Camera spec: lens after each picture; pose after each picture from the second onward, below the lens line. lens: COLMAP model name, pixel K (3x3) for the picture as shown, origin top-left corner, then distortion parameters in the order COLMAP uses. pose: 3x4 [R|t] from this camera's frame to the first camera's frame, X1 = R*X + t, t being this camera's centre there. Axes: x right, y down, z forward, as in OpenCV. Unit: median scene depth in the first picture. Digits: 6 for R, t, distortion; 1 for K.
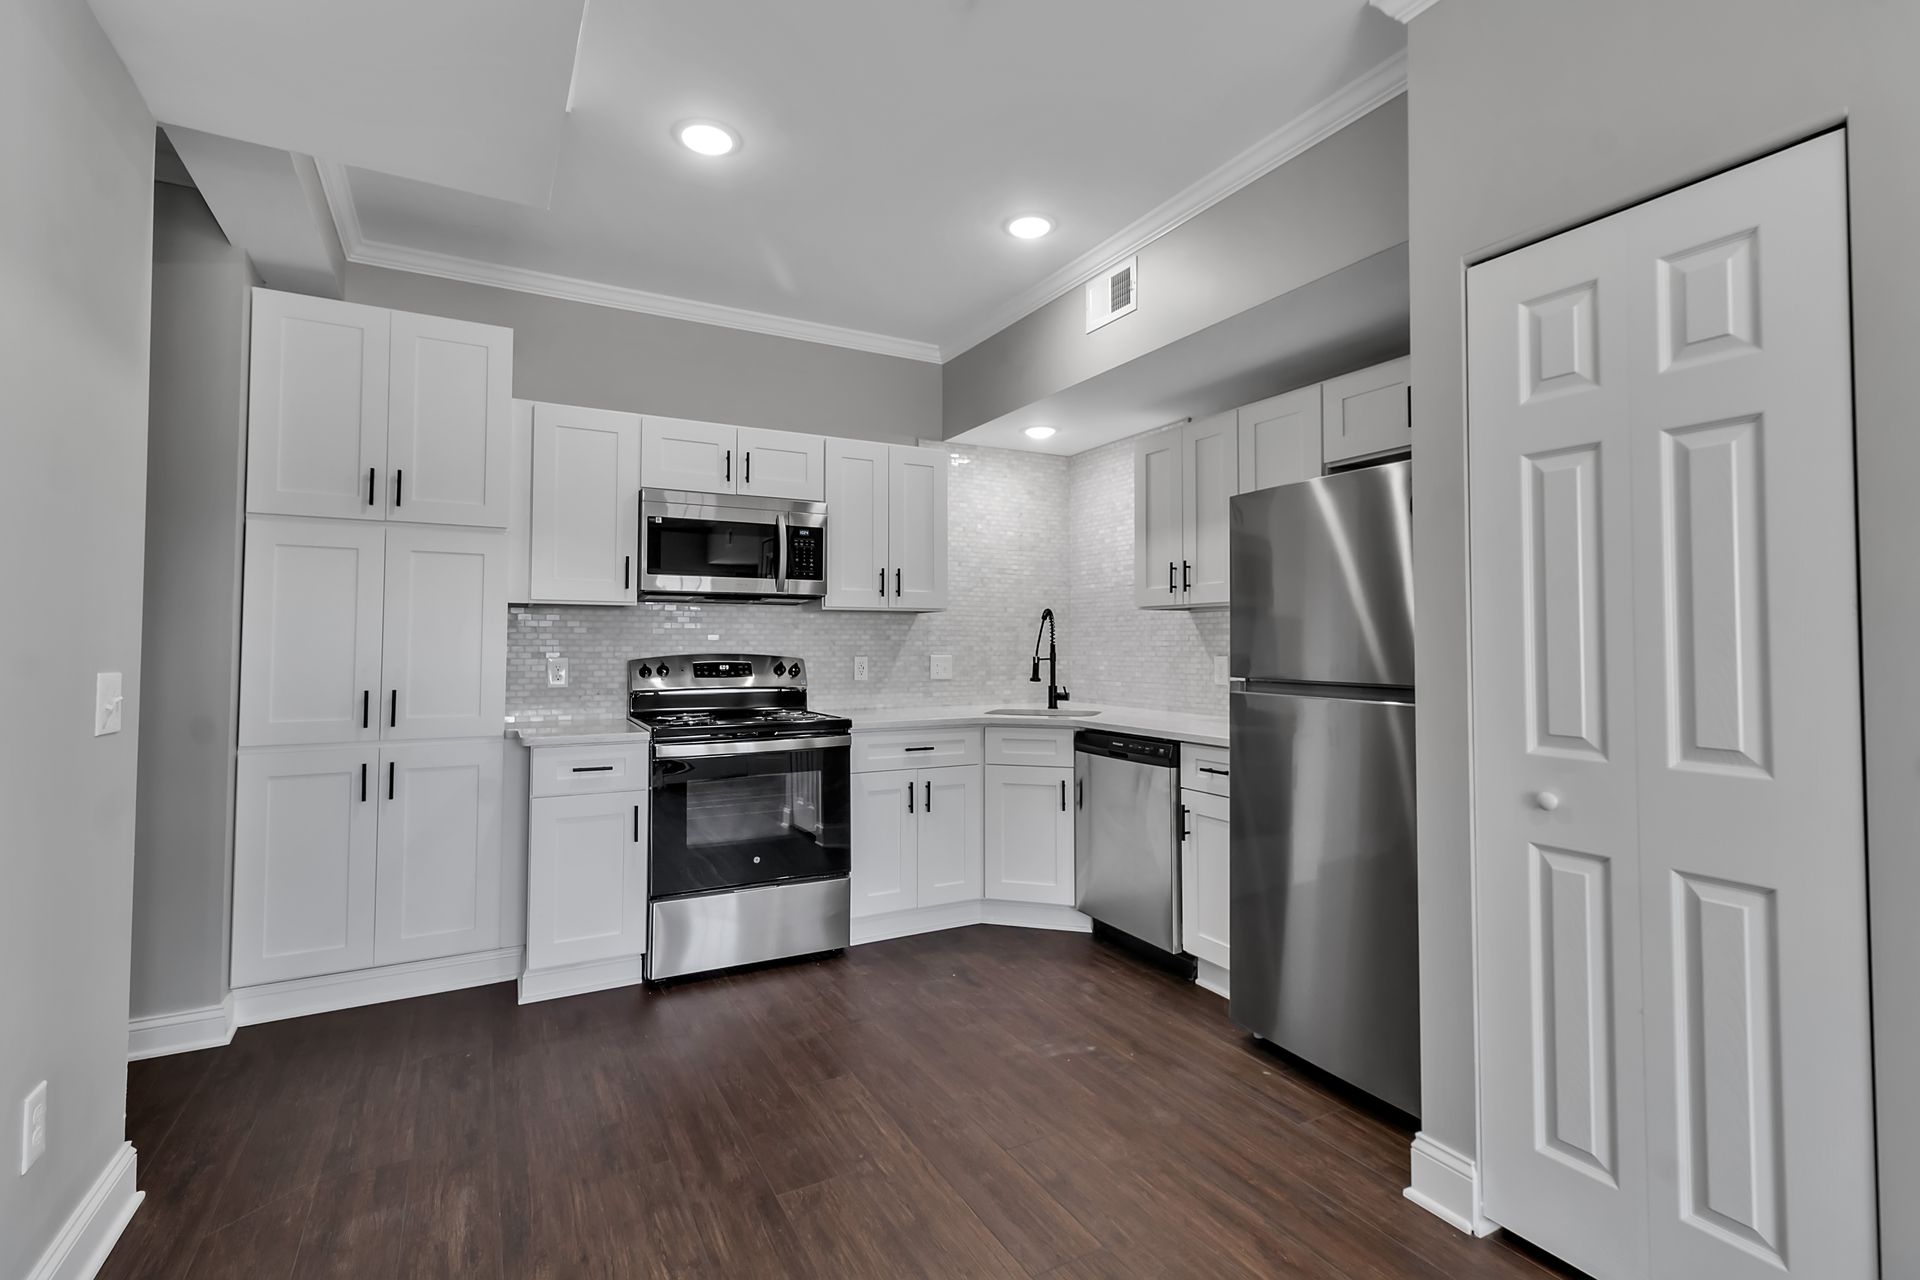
lens RADIAL K [[880.6, 0, 968.4], [0, 880.6, 615.4], [0, 0, 1]] dist [0.003660, 0.000800]
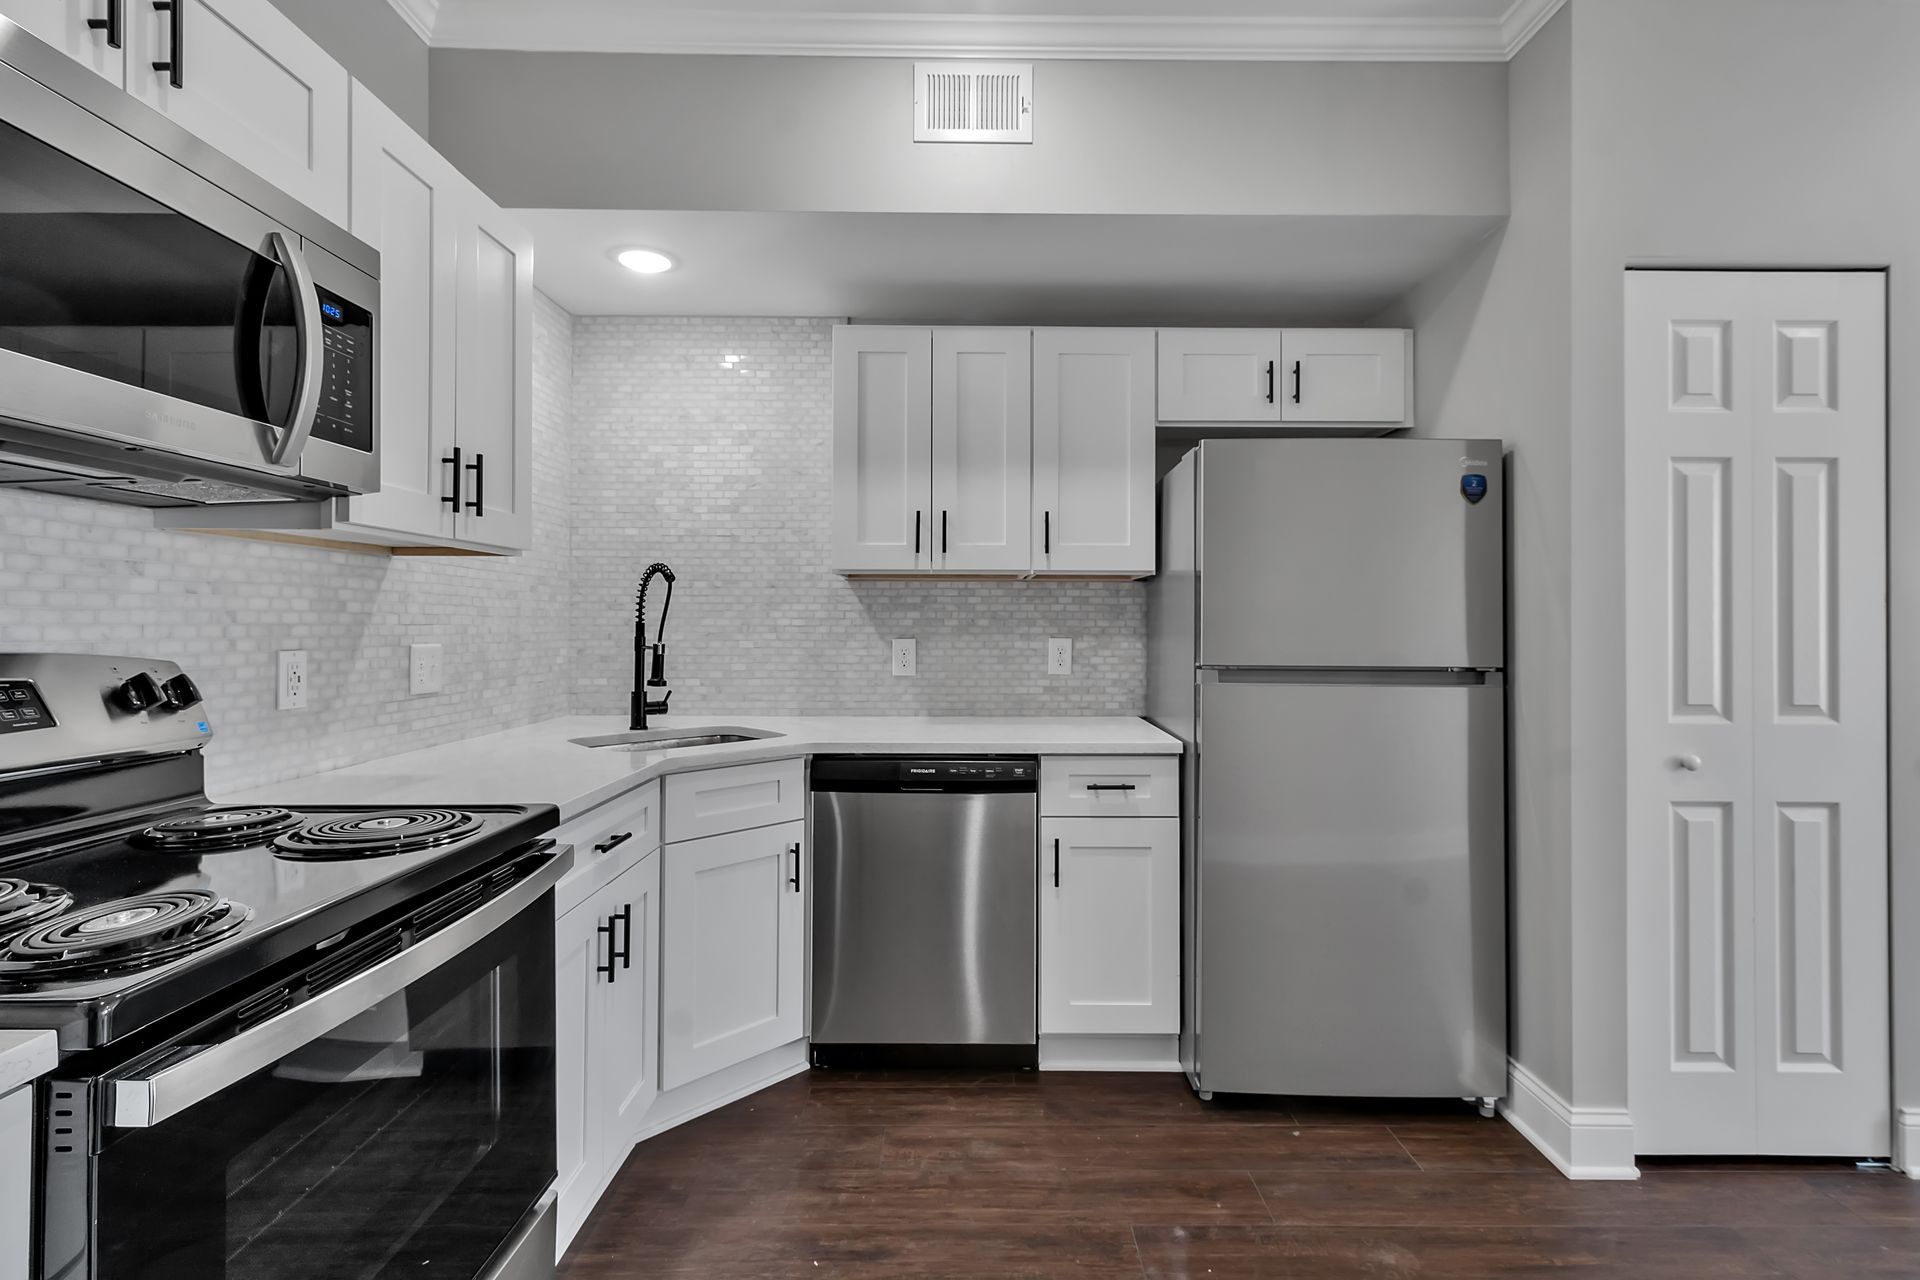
lens RADIAL K [[880.6, 0, 968.4], [0, 880.6, 615.4], [0, 0, 1]] dist [0.003660, 0.000800]
pose [[0.481287, 0.010338, 0.876502, -0.387796], [-0.032277, 0.999461, 0.005935, 0.020386], [-0.875969, -0.031148, 0.481361, 0.615908]]
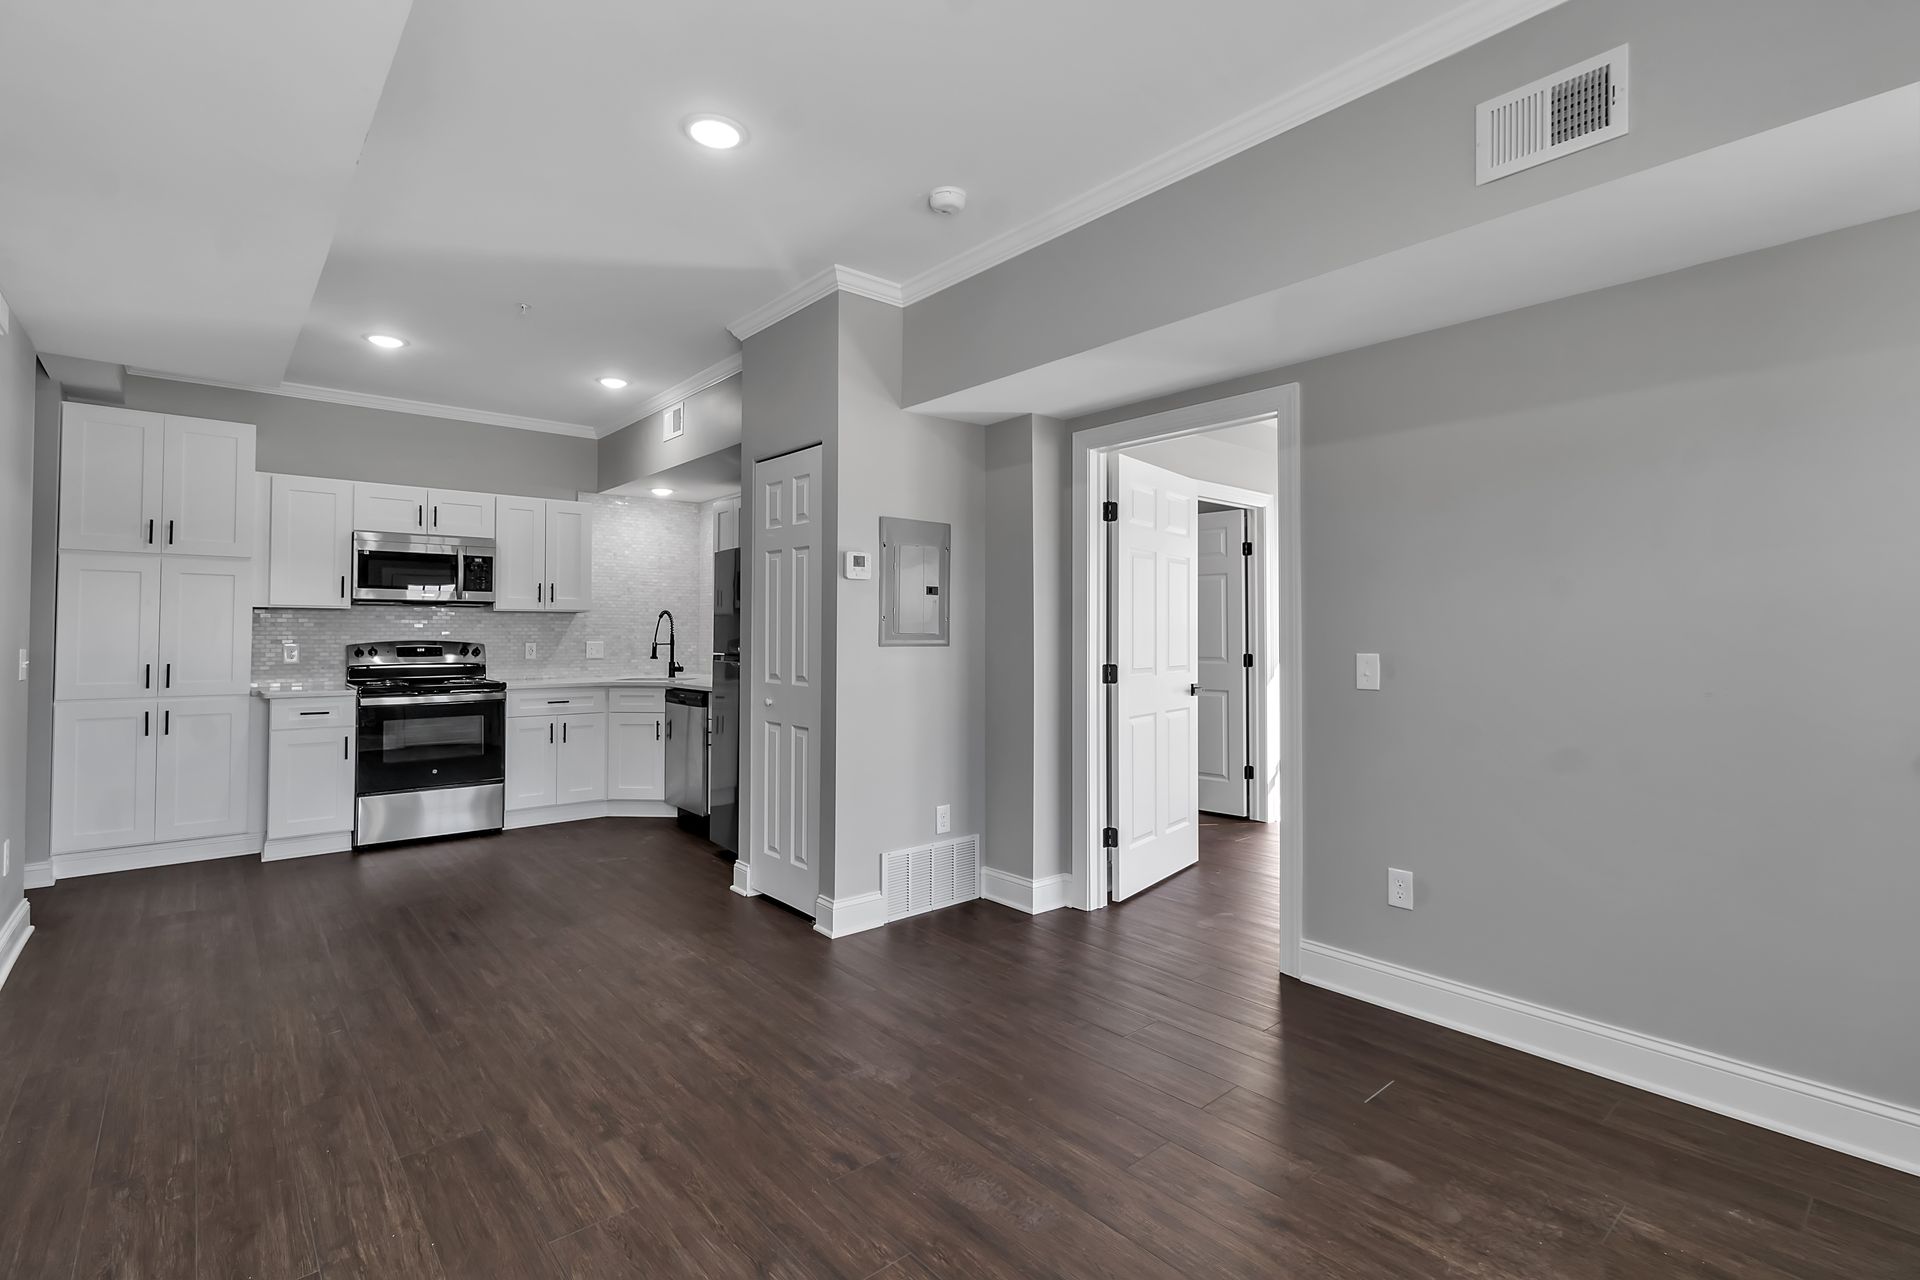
lens RADIAL K [[881.5, 0, 964.5], [0, 881.5, 616.1], [0, 0, 1]] dist [0.004799, 0.000955]
pose [[0.979578, 0.004599, 0.201010, 0.334863], [-0.007372, 0.999888, 0.013047, -0.024782], [-0.200927, -0.014262, 0.979502, -0.664567]]
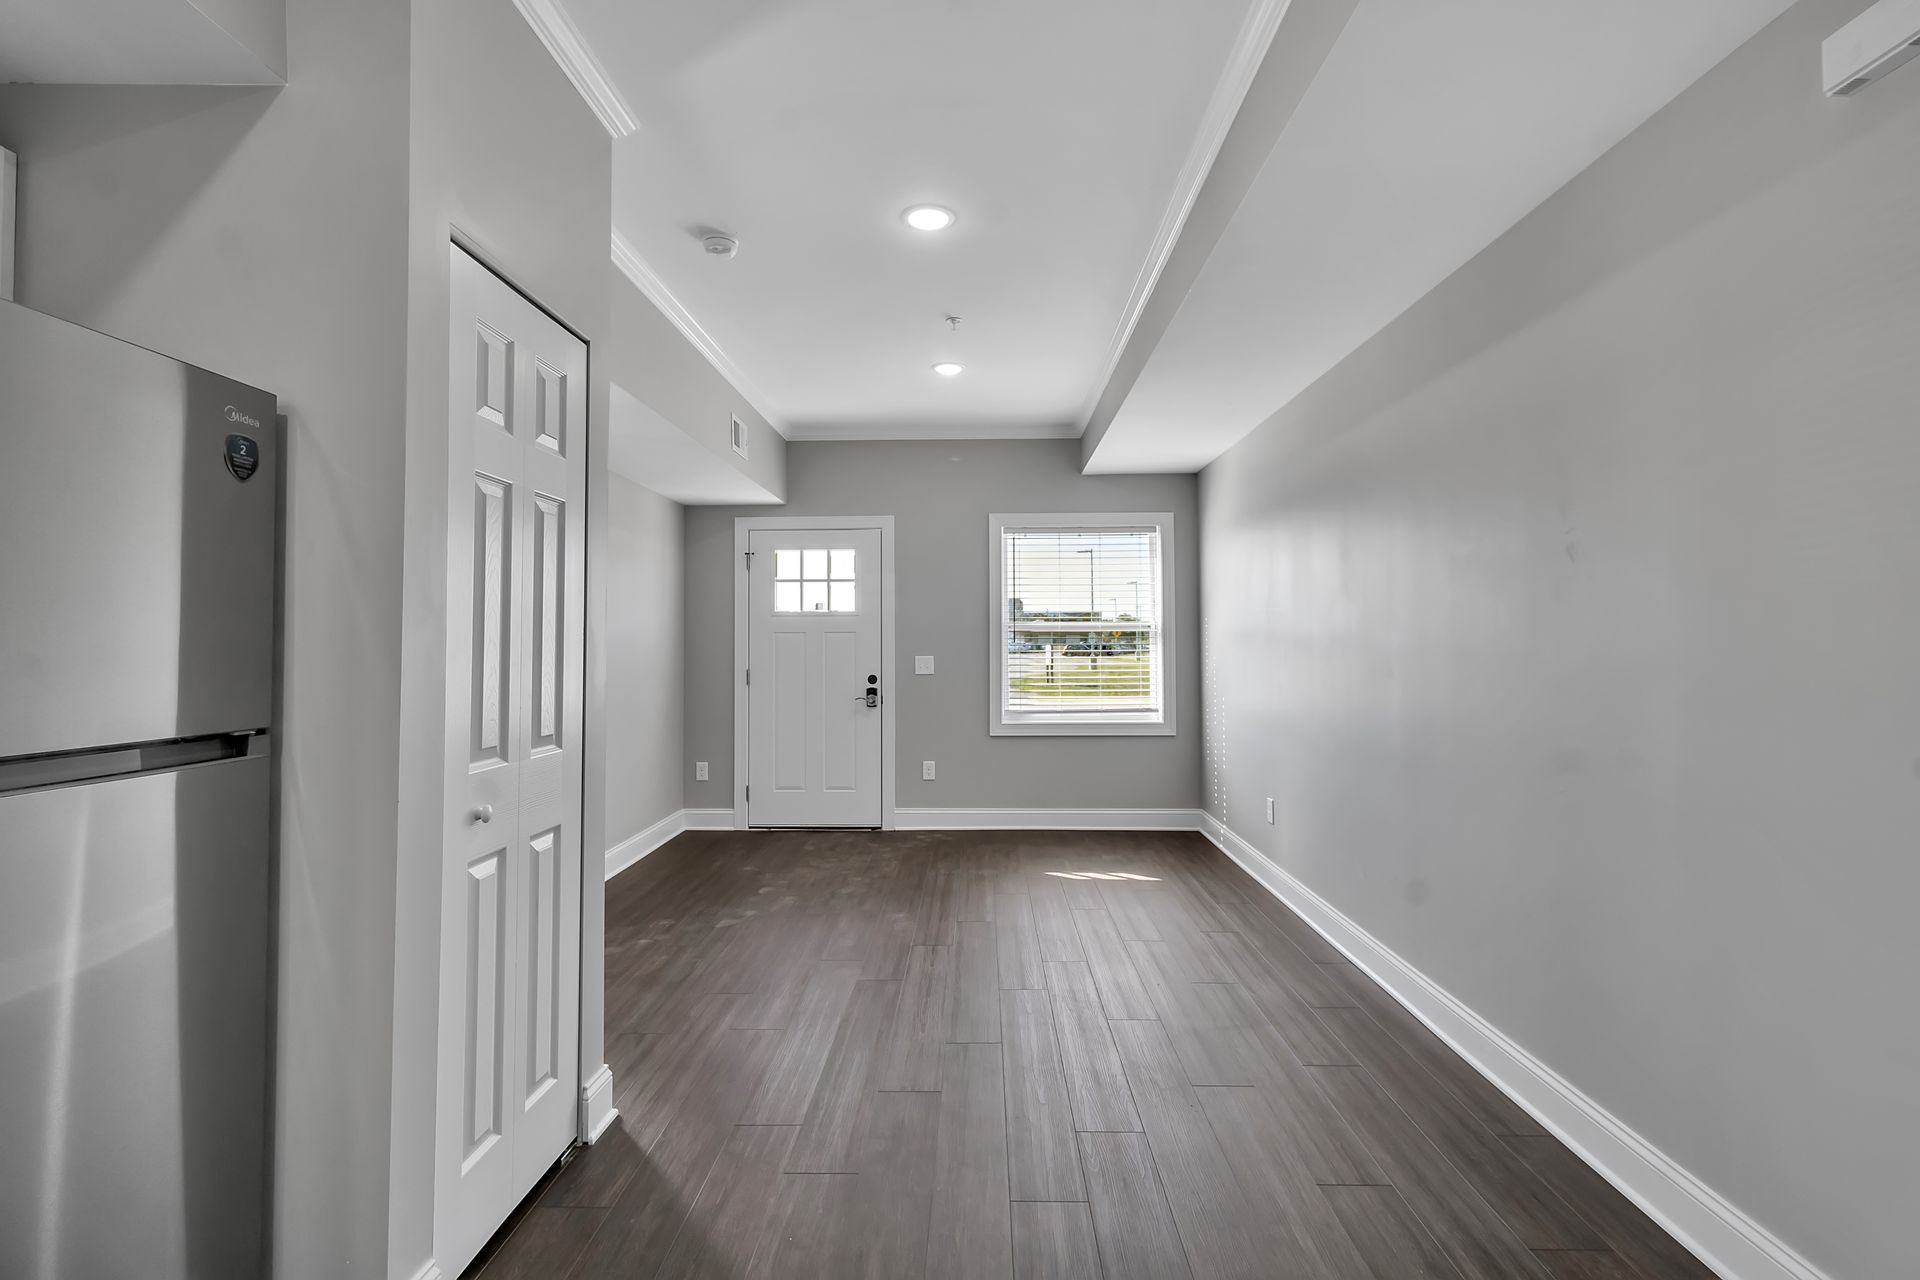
lens RADIAL K [[881.5, 0, 964.5], [0, 881.5, 616.1], [0, 0, 1]] dist [0.004799, 0.000955]
pose [[-0.861546, 0.018425, 0.507345, -0.171412], [-0.013797, 0.998122, -0.059678, 0.016026], [-0.507492, -0.058415, -0.859674, 0.779541]]
